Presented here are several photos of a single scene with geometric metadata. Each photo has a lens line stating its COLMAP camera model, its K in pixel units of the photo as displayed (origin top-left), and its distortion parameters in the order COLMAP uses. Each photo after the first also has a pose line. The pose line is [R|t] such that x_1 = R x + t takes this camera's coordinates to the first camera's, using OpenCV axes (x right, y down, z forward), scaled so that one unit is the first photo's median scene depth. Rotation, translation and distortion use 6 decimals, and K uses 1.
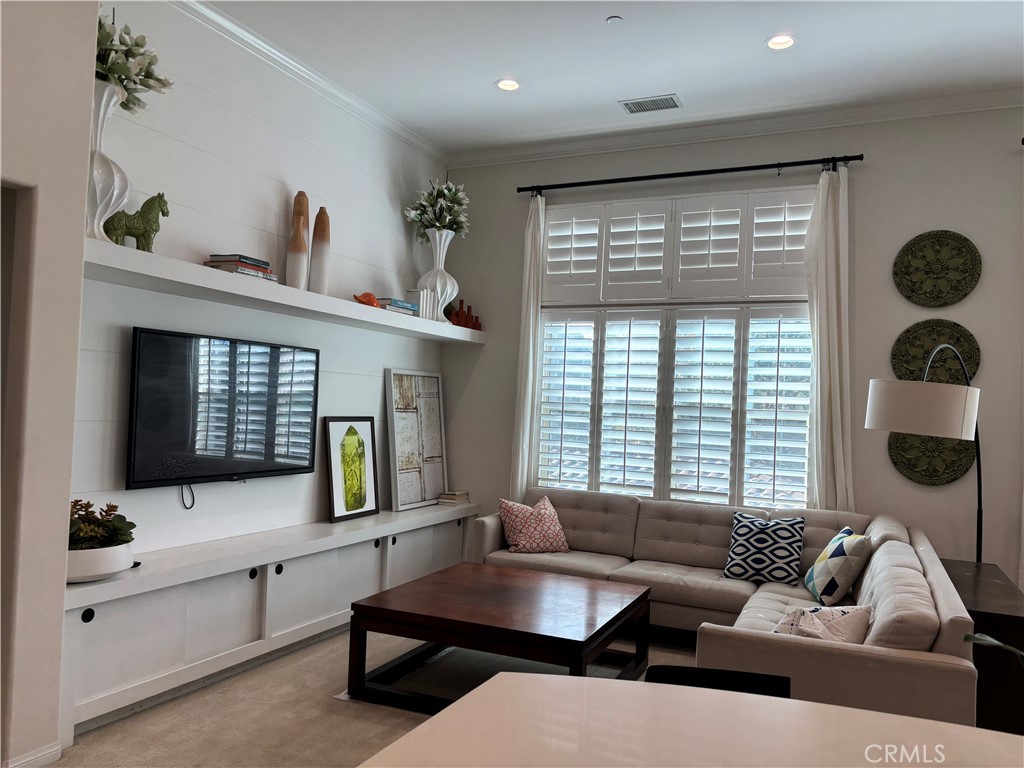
lens RADIAL K [[776.8, 0, 512.0], [0, 776.8, 384.0], [0, 0, 1]] dist [0.056494, -0.084080]
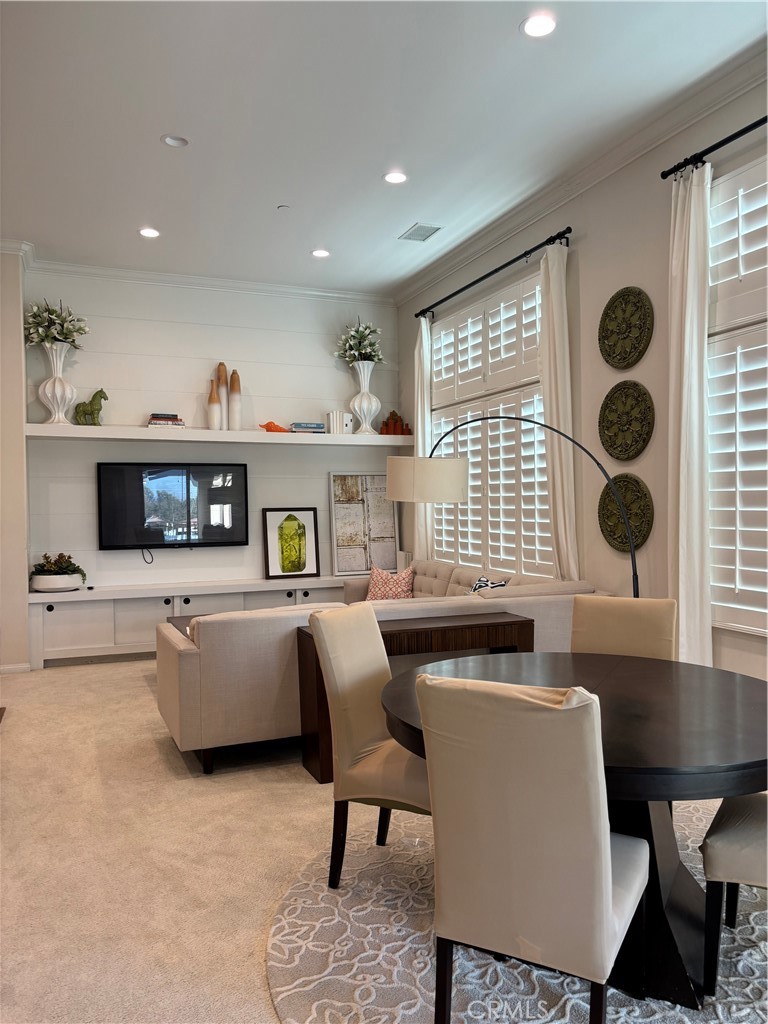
lens RADIAL K [[772.8, 0, 381.0], [0, 772.8, 521.3], [0, 0, 1]] dist [0.181387, -0.530961]
pose [[0.722462, -0.029942, -0.690762, 0.914564], [0.059713, 0.998031, 0.019192, 0.049567], [0.688828, -0.055113, 0.722827, 0.080765]]
